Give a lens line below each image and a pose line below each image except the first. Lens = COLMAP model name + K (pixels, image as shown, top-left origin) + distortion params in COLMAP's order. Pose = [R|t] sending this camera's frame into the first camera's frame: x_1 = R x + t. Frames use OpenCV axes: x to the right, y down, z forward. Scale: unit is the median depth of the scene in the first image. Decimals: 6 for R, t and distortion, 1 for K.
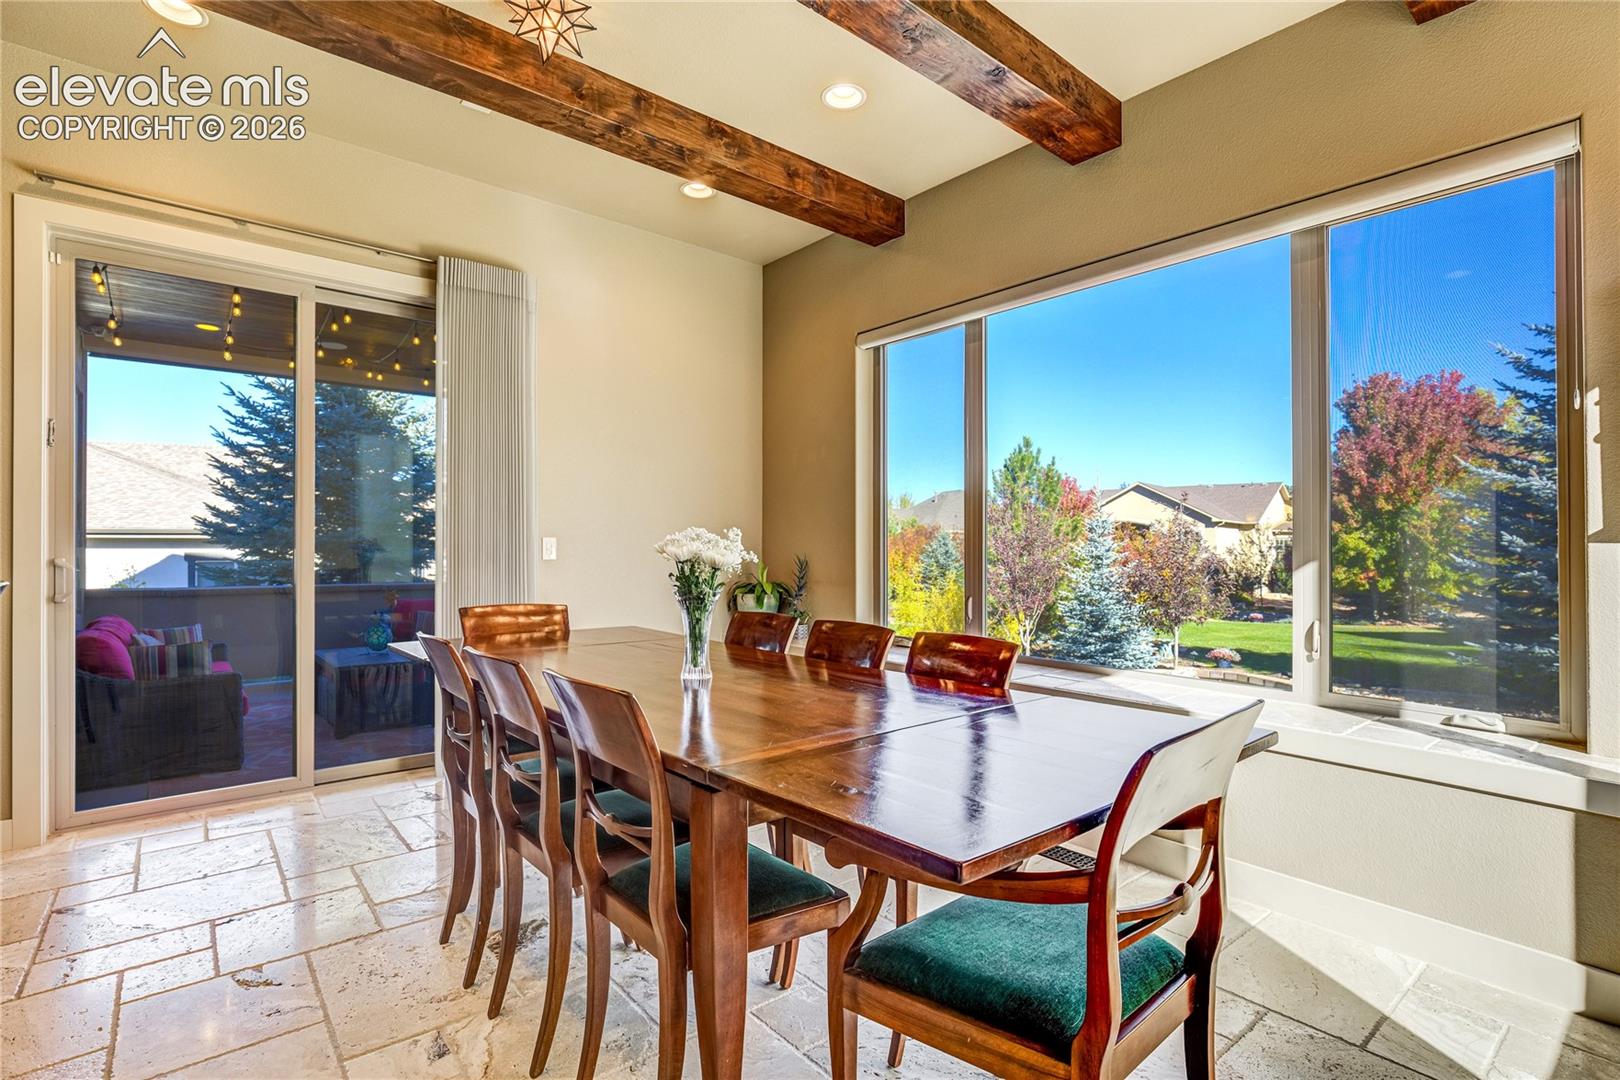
lens RADIAL K [[770.9, 0, 783.2], [0, 770.9, 543.3], [0, 0, 1]] dist [-0.032531, -0.000082]
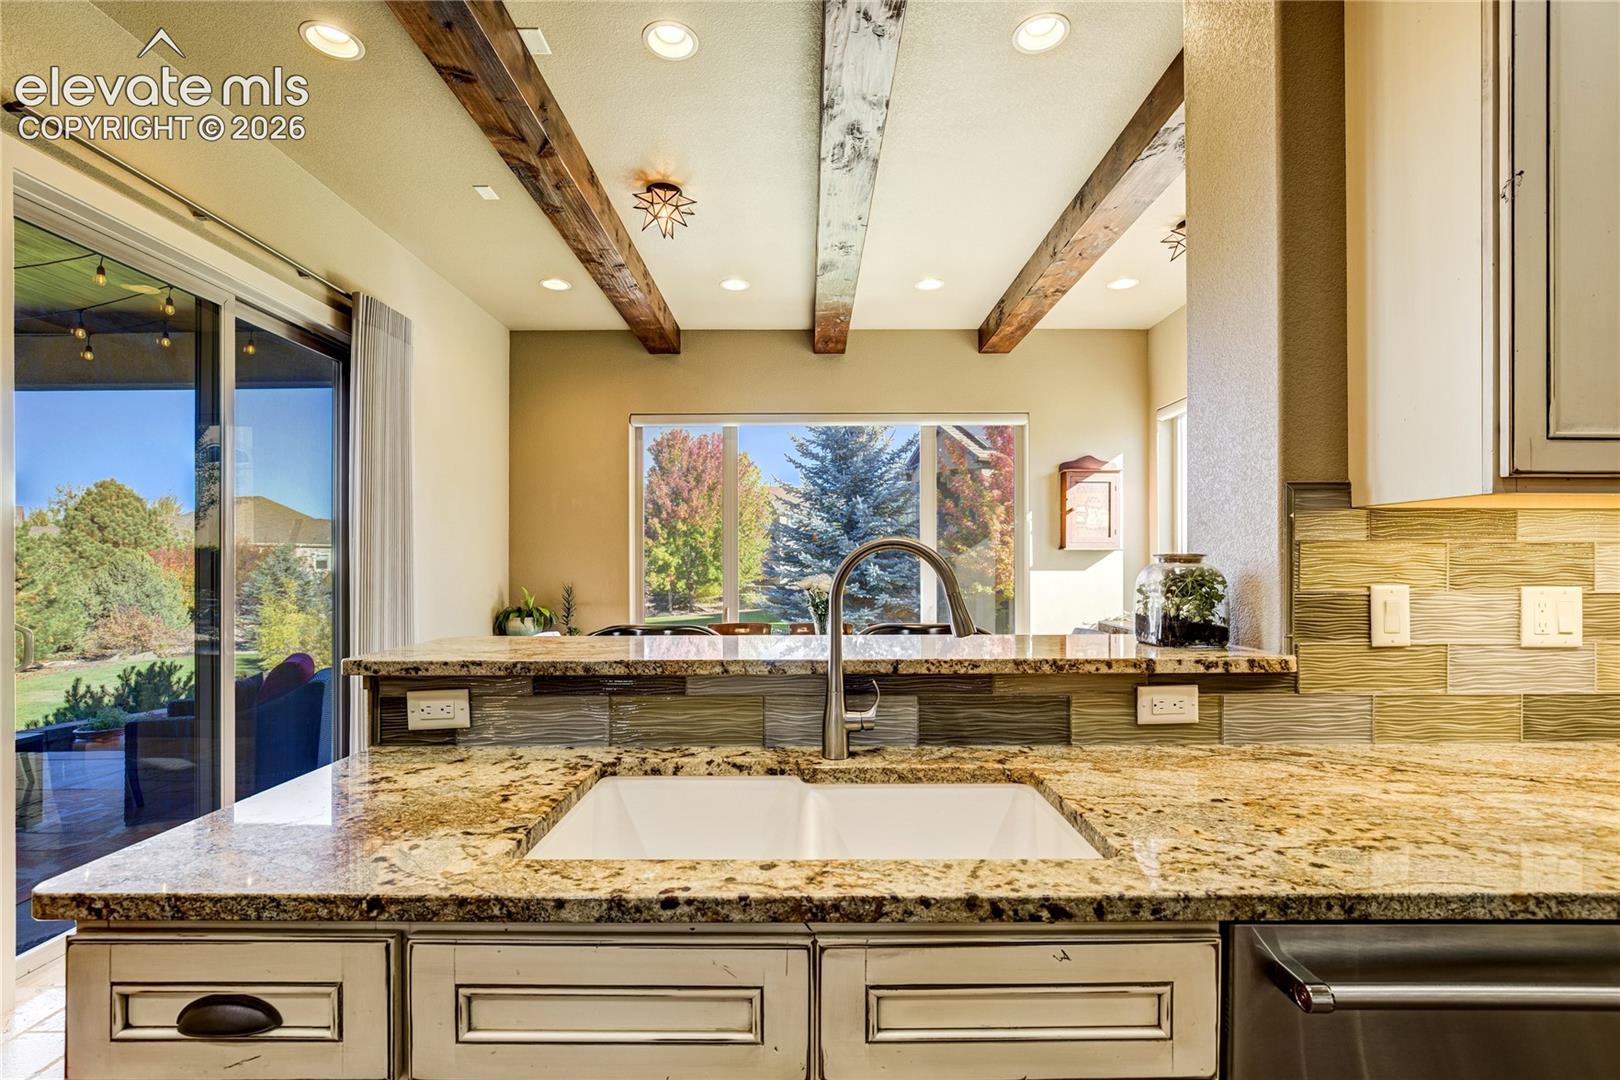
lens RADIAL K [[745.0, 0, 812.0], [0, 745.0, 566.1], [0, 0, 1]] dist [-0.019375, 0.001094]
pose [[0.607226, -0.022266, 0.794217, -0.132757], [0.008542, 0.999732, 0.021497, -0.006545], [-0.794483, -0.006270, 0.607254, -0.005431]]
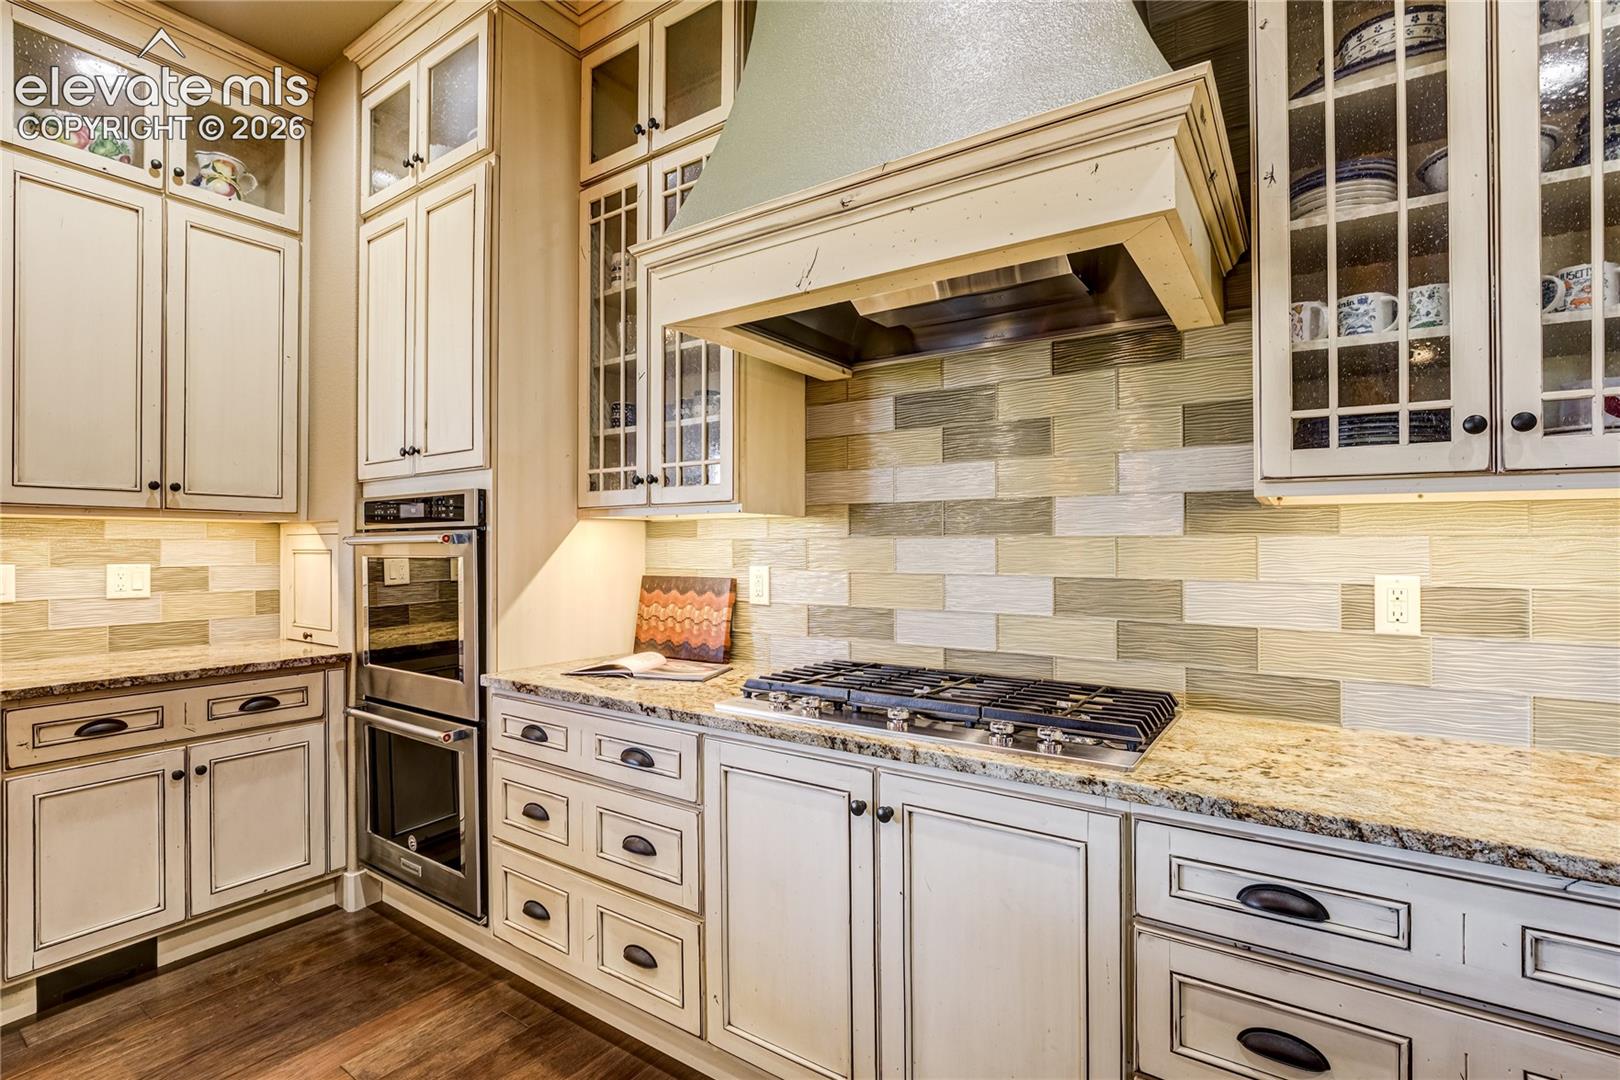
lens RADIAL K [[745.0, 0, 838.9], [0, 745.0, 550.4], [0, 0, 1]] dist [-0.019375, 0.001094]
pose [[-0.318516, -0.019554, 0.947716, -0.180073], [-0.010617, 0.999798, 0.017061, -0.007920], [-0.947858, -0.004628, -0.318659, -0.077741]]
